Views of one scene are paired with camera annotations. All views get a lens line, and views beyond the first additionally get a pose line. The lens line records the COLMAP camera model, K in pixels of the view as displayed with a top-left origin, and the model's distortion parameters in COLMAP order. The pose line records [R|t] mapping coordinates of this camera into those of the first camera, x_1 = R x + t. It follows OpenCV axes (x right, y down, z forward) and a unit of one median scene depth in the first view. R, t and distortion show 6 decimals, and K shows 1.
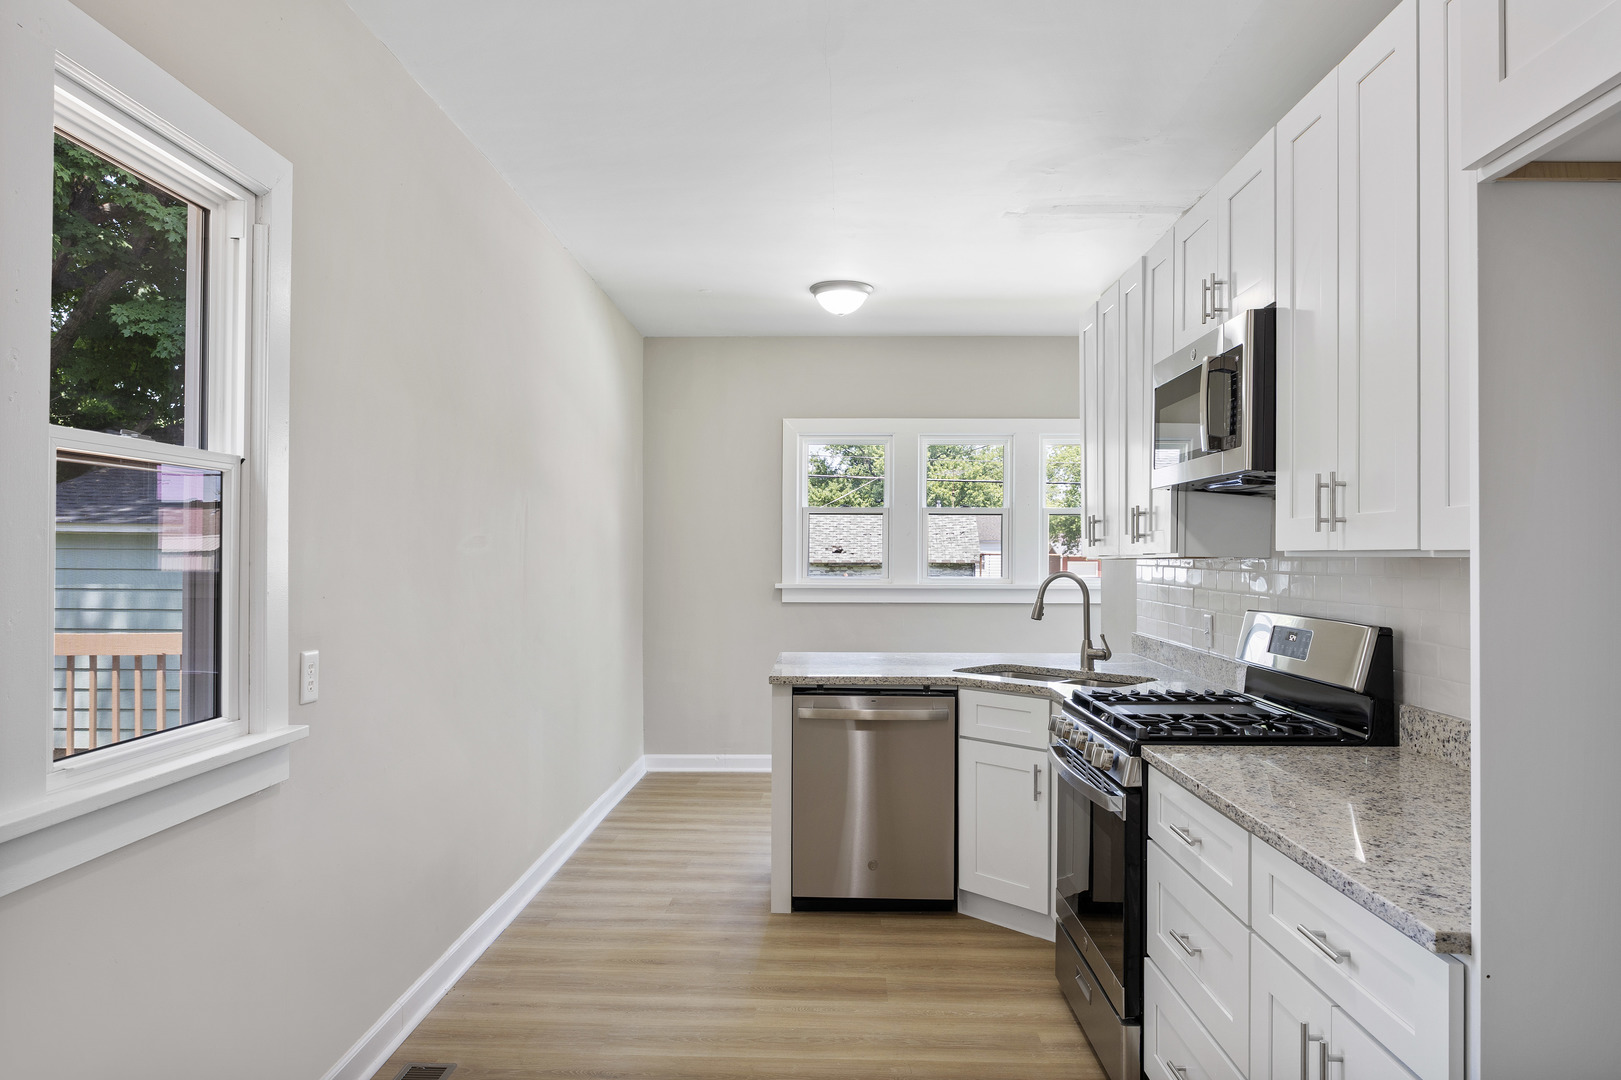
lens RADIAL K [[1025.6, 0, 810.5], [0, 1025.6, 540.0], [0, 0, 1]] dist [0.005017, -0.000982]
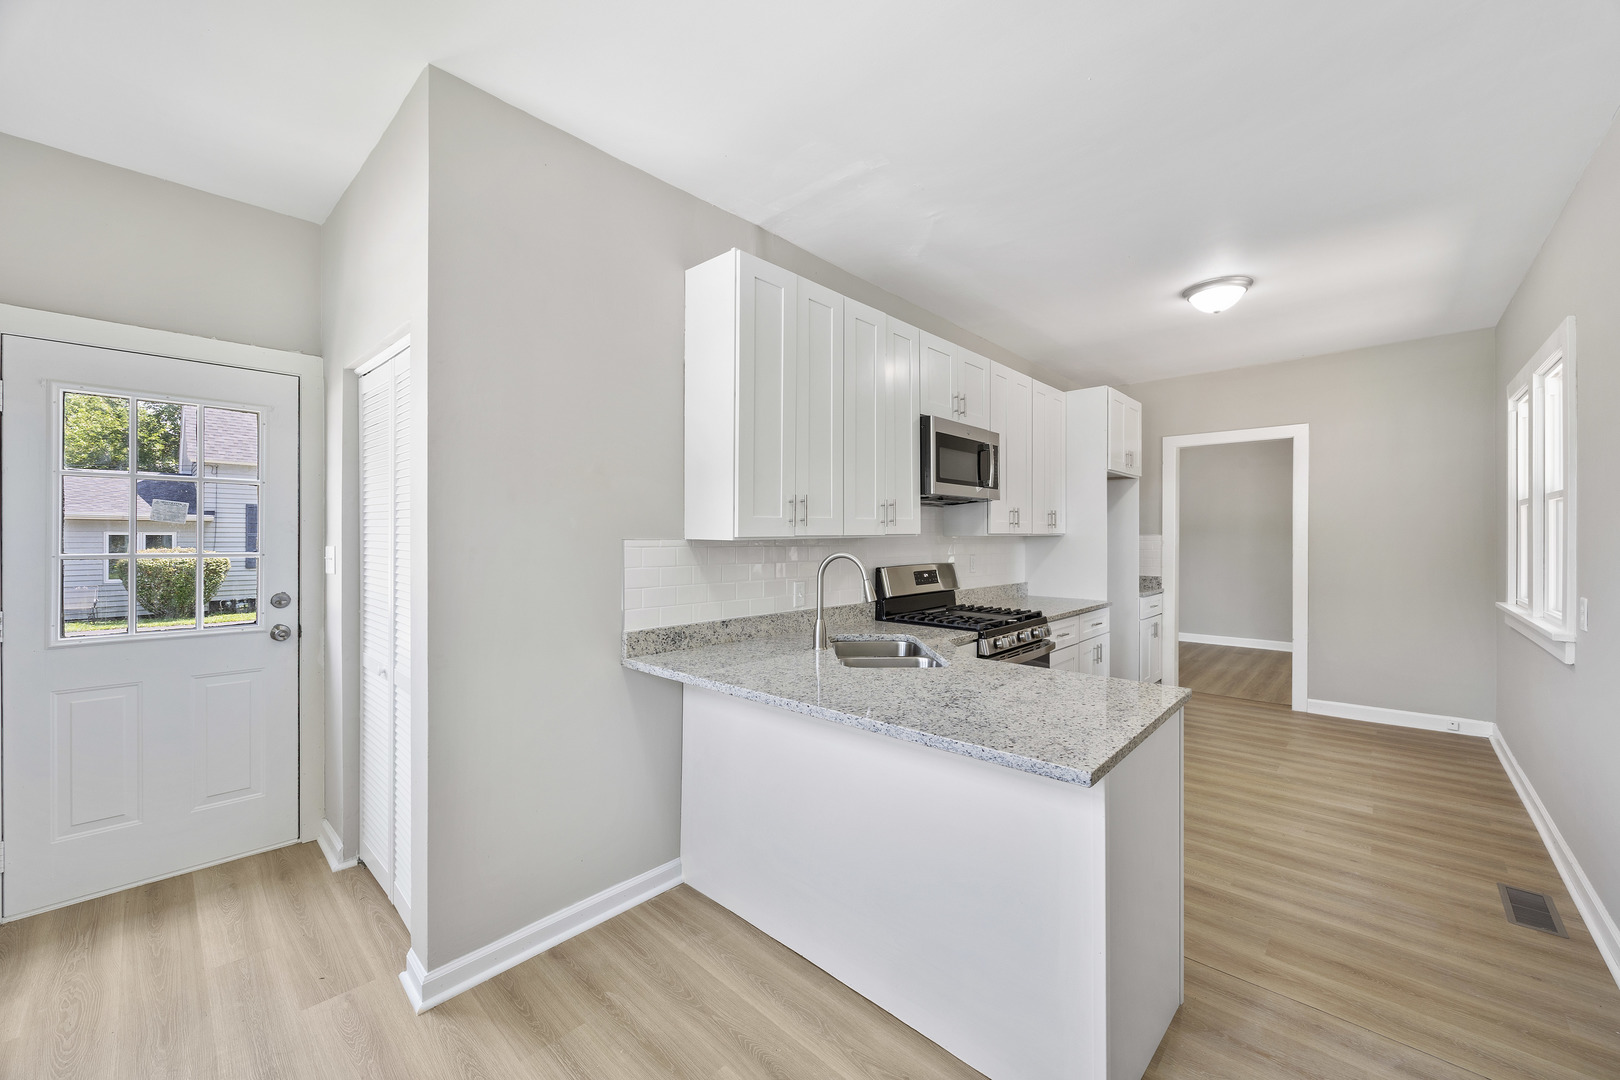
lens RADIAL K [[633.2, 0, 808.7], [0, 633.2, 534.5], [0, 0, 1]] dist [-0.001588, 0.000079]
pose [[-0.759786, -0.002999, 0.650166, -0.138985], [-0.014133, 0.999829, -0.011904, 0.024895], [-0.650020, -0.018233, -0.759699, 1.645041]]
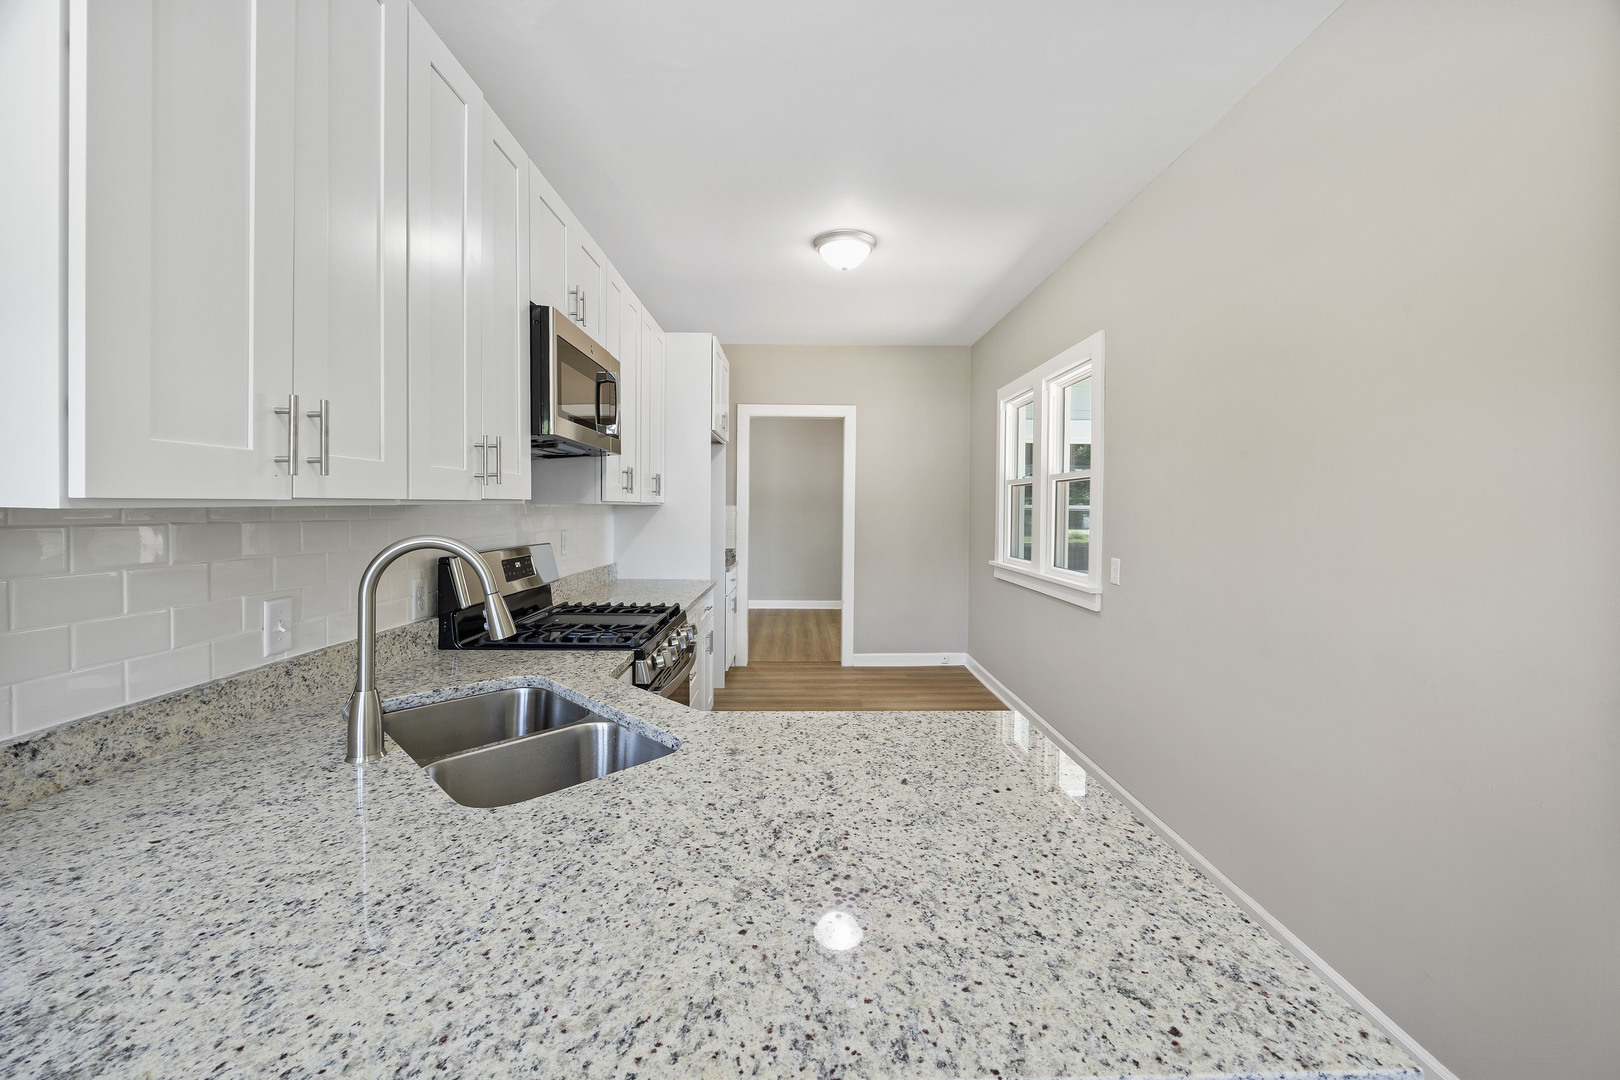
lens RADIAL K [[639.2, 0, 815.5], [0, 639.2, 521.5], [0, 0, 1]] dist [-0.001667, 0.000208]
pose [[-0.998570, -0.009575, -0.052600, 0.099222], [-0.009782, 0.999945, 0.003673, 0.025326], [0.052562, 0.004182, -0.998609, 1.429892]]
